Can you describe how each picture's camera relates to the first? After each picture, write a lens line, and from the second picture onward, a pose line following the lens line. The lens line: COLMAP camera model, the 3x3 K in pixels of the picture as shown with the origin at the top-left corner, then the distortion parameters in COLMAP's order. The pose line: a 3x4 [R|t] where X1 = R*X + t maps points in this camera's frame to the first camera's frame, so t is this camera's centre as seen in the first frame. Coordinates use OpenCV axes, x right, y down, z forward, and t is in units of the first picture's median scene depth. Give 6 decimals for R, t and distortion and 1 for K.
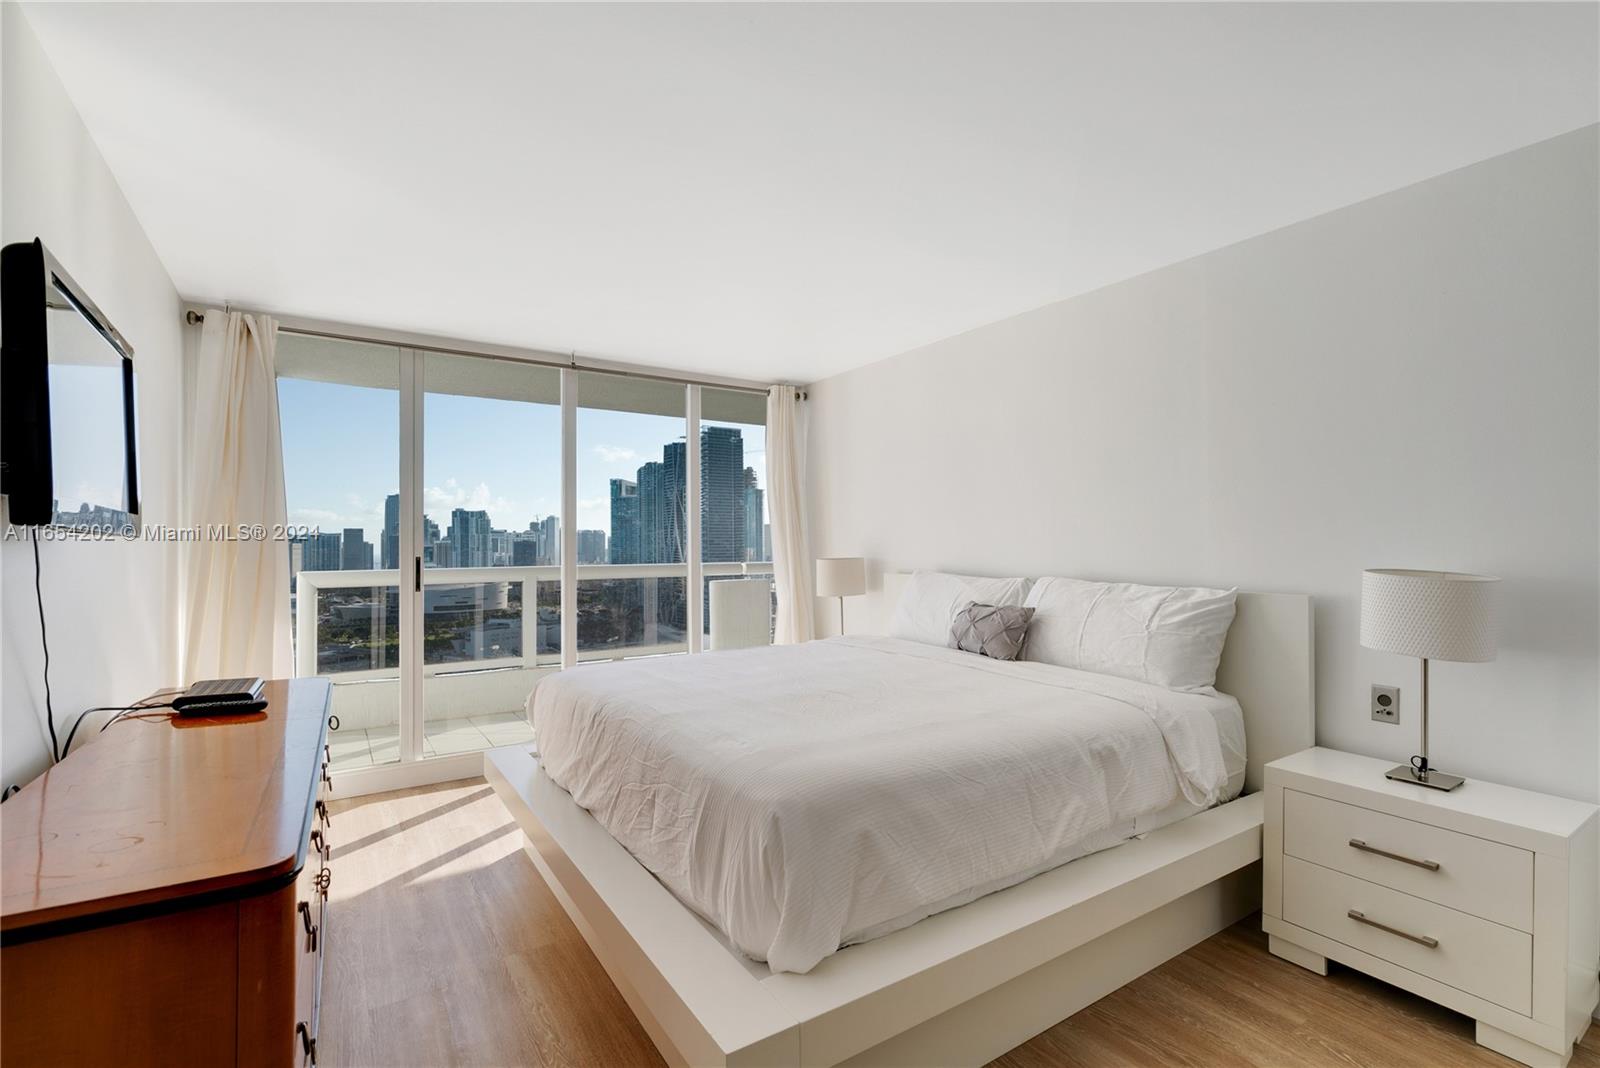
lens RADIAL K [[721.7, 0, 799.4], [0, 721.7, 553.6], [0, 0, 1]] dist [0.001779, 0.000008]
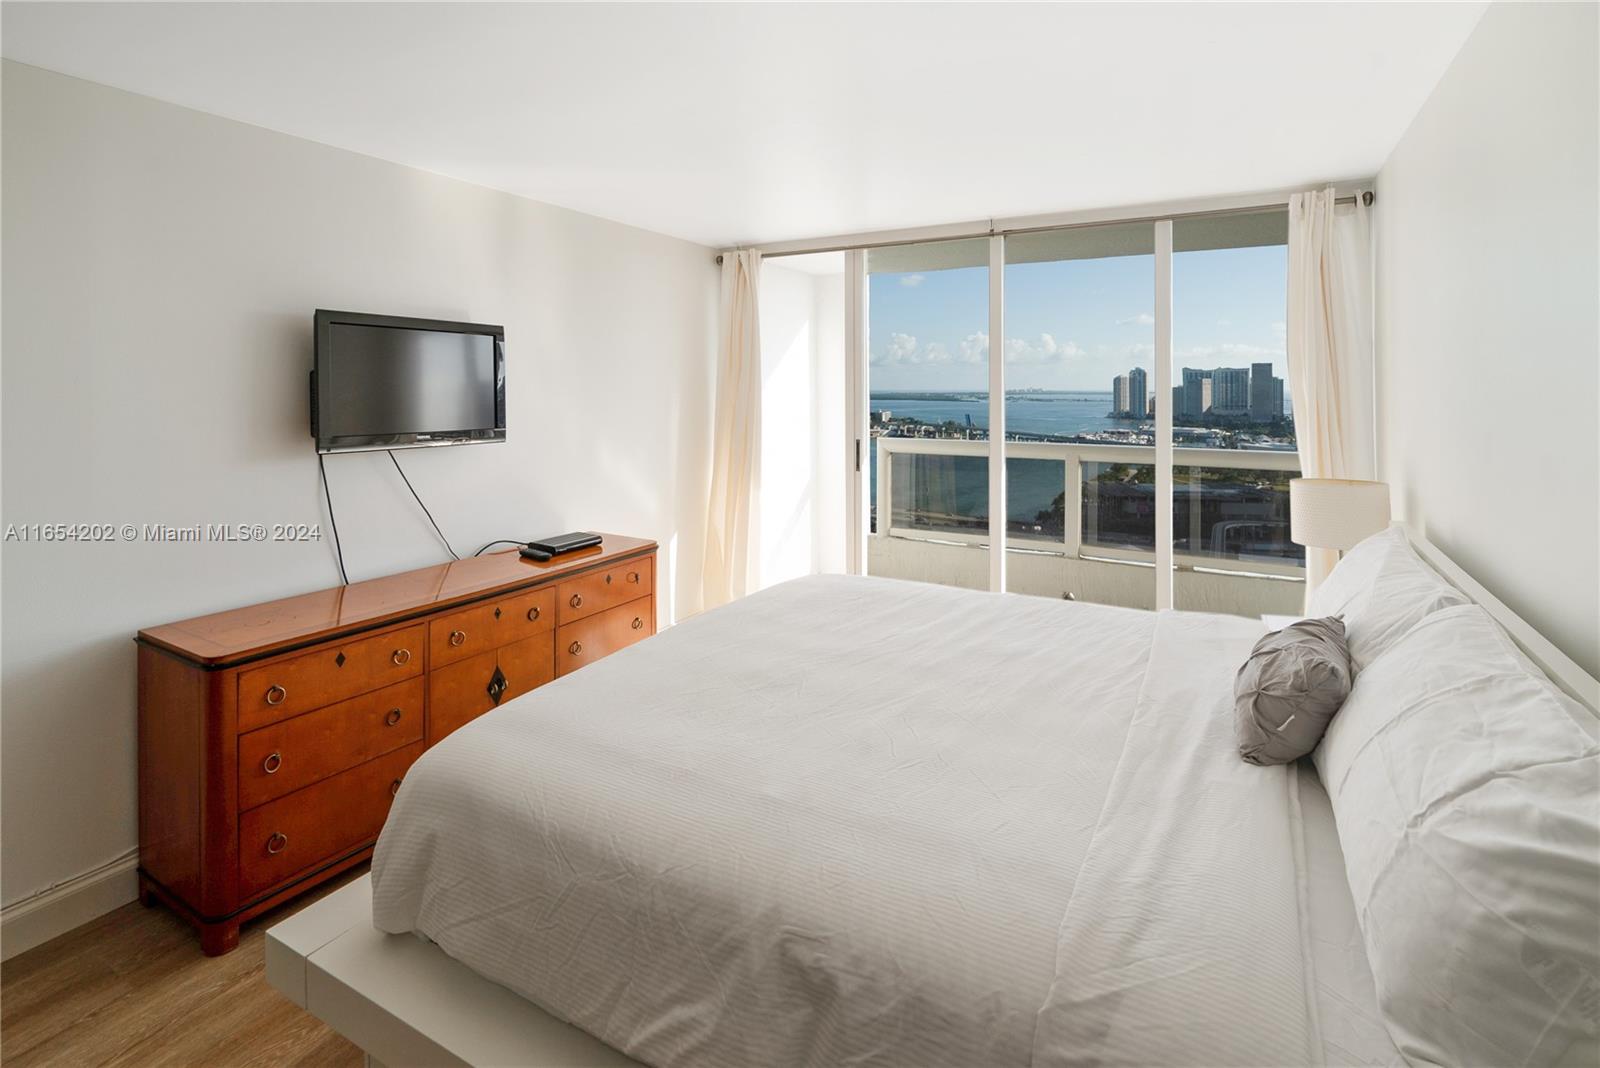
lens RADIAL K [[779.5, 0, 811.2], [0, 779.5, 397.7], [0, 0, 1]] dist [0.001711, 0.000702]
pose [[0.469635, 0.021795, -0.882592, 0.680877], [-0.012133, 0.999760, 0.018232, -0.111997], [0.882777, 0.002146, 0.469787, 0.553270]]
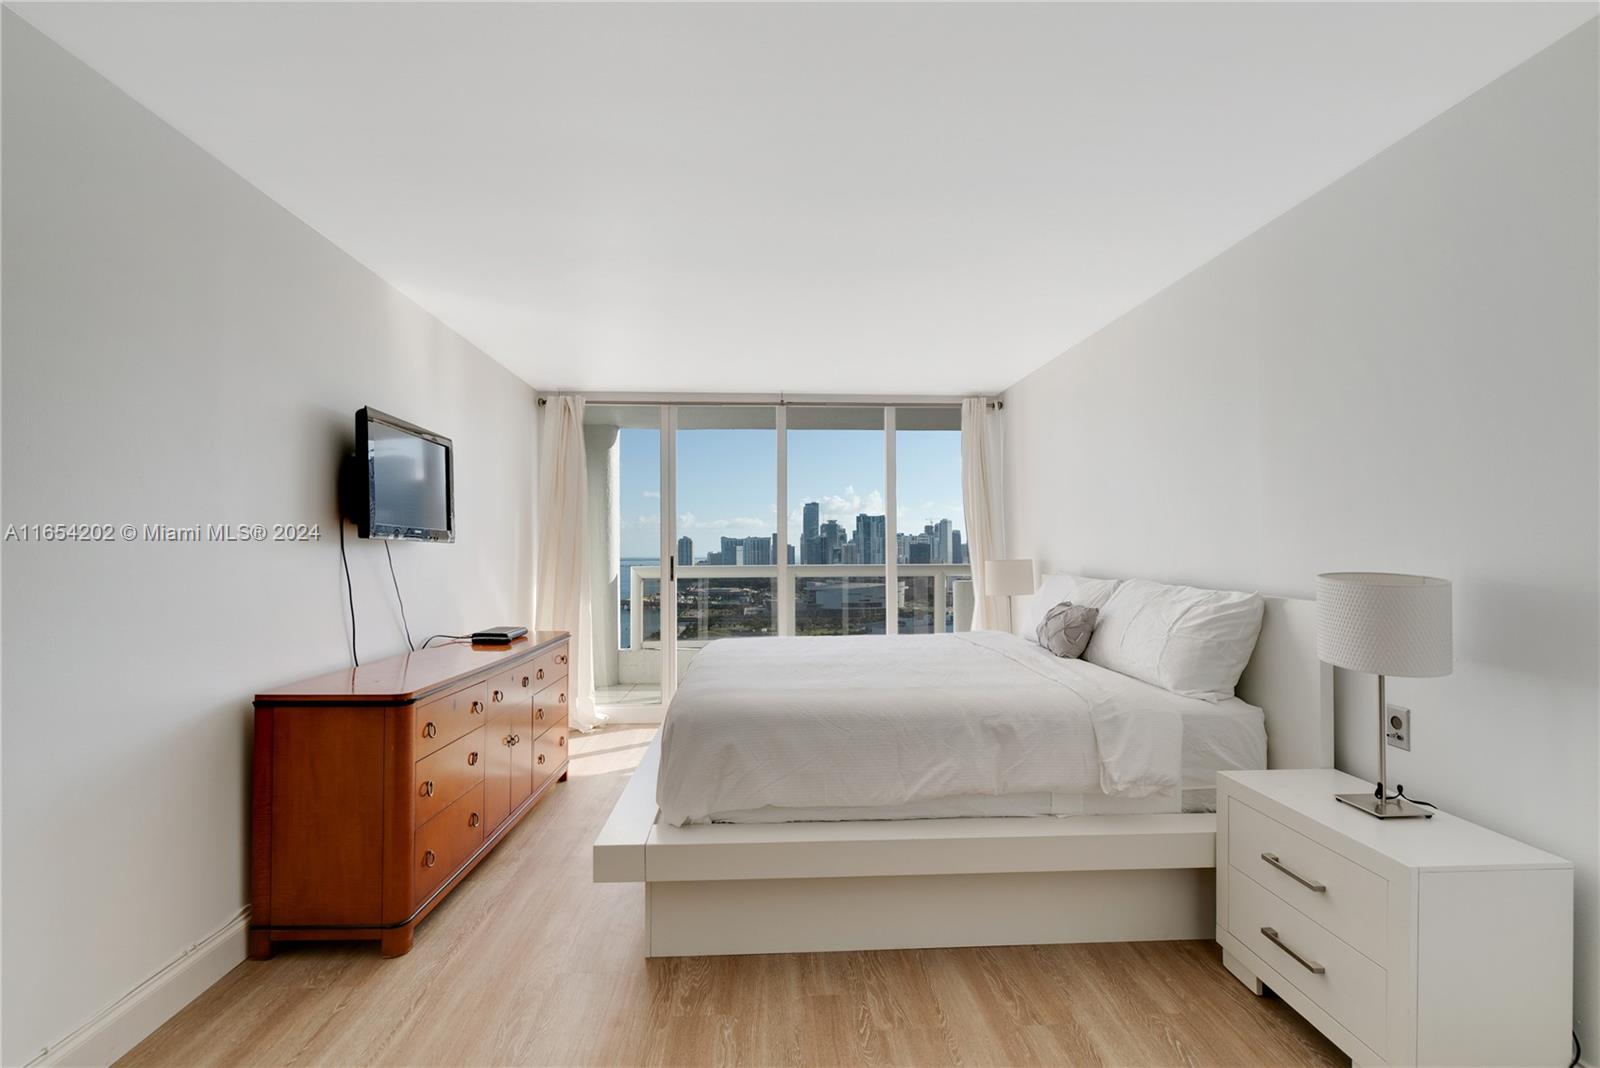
lens RADIAL K [[733.0, 0, 808.7], [0, 733.0, 551.3], [0, 0, 1]] dist [-0.001502, 0.000079]
pose [[0.869845, 0.003171, -0.493315, 0.547978], [-0.006518, 0.999966, -0.005064, 0.002894], [0.493282, 0.007621, 0.869836, -0.115850]]
